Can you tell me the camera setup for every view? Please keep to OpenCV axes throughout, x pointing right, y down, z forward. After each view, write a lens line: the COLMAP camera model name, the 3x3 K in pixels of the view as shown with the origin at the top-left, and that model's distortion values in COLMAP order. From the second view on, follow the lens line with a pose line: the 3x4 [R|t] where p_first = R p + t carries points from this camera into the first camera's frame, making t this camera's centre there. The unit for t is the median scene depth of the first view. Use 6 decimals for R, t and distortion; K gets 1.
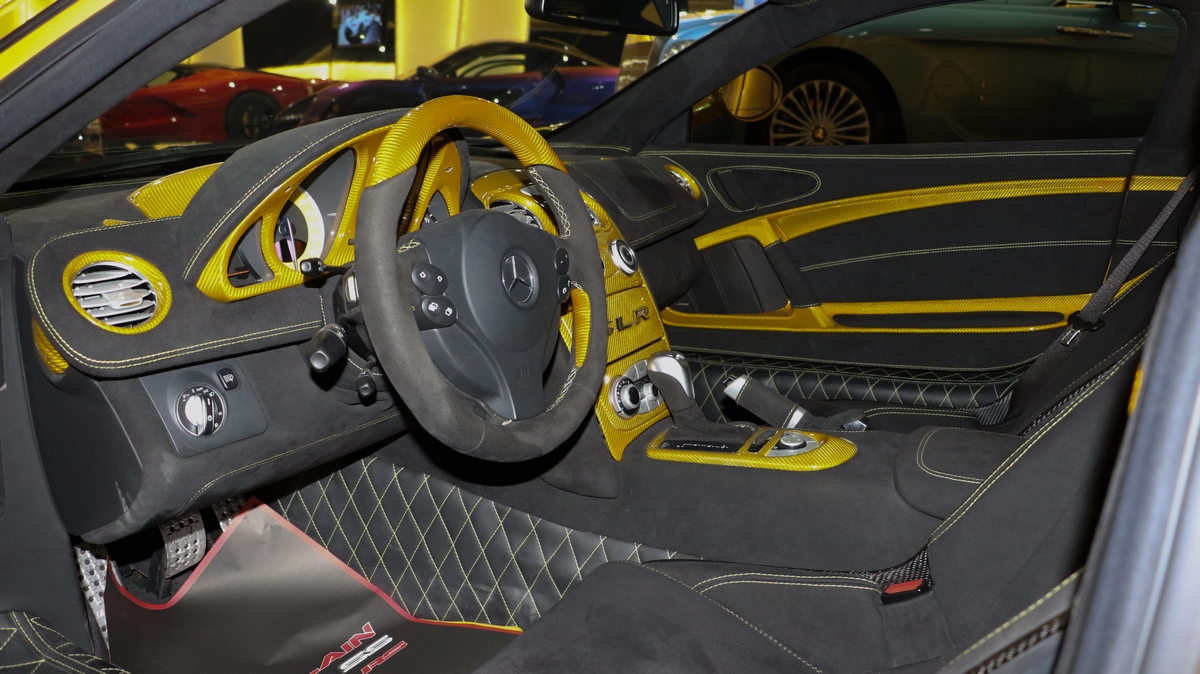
lens RADIAL K [[966.0, 0, 600.0], [0, 966.0, 337.0], [0, 0, 1]] dist [-0.230719, 0.240783]
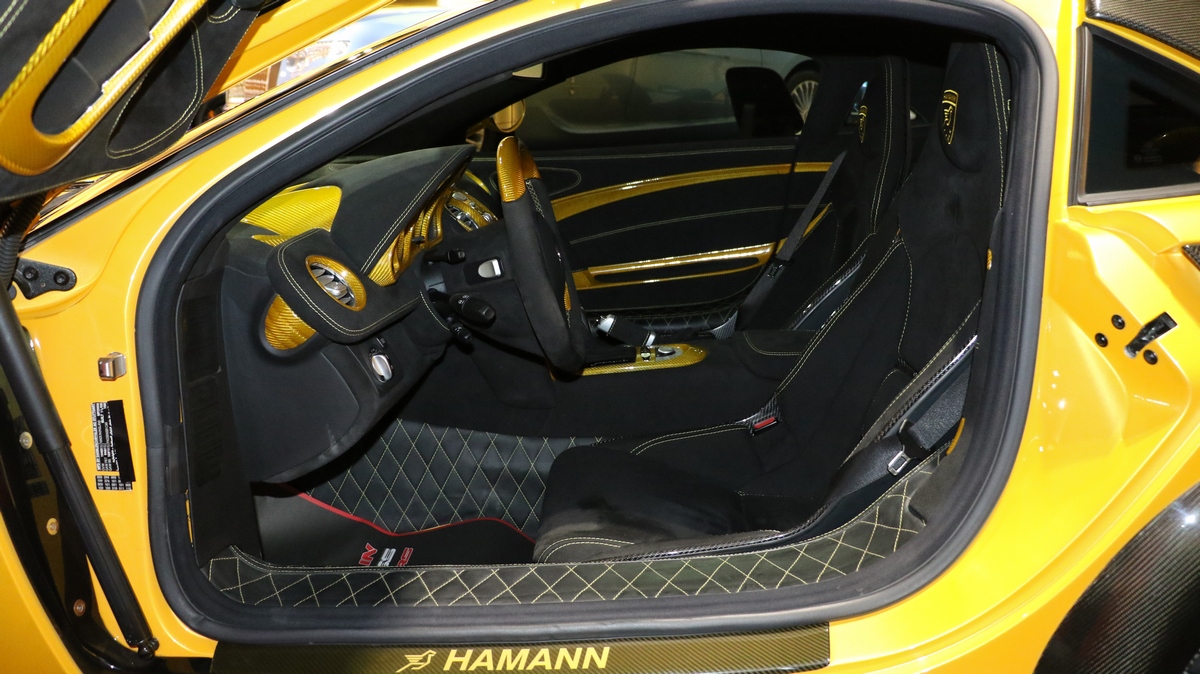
lens RADIAL K [[966.0, 0, 600.0], [0, 966.0, 337.0], [0, 0, 1]] dist [-0.230719, 0.240783]
pose [[0.885851, -0.121361, 0.447816, -0.502667], [0.113815, 0.992534, 0.043840, 0.005432], [-0.449793, 0.012133, 0.893050, -0.290518]]
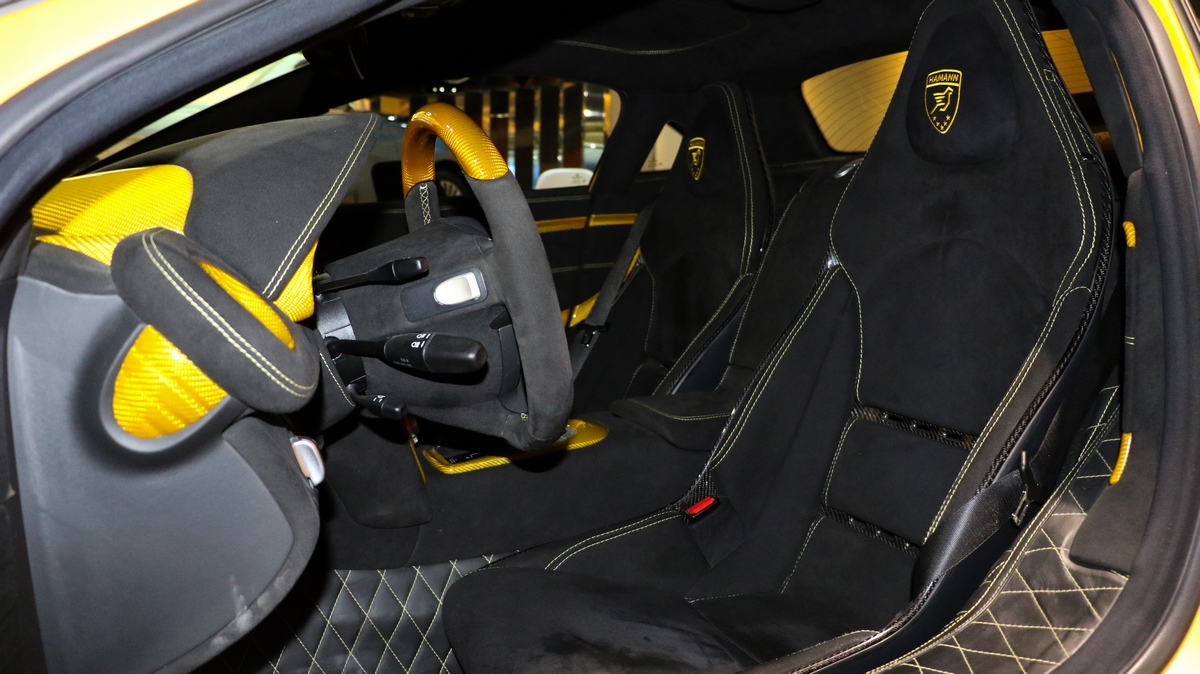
lens RADIAL K [[966.0, 0, 600.0], [0, 966.0, 337.0], [0, 0, 1]] dist [-0.230719, 0.240783]
pose [[0.608481, -0.105312, 0.786549, -0.581526], [0.190200, 0.981620, -0.015711, 0.022629], [-0.770438, 0.159161, 0.617327, 0.185430]]
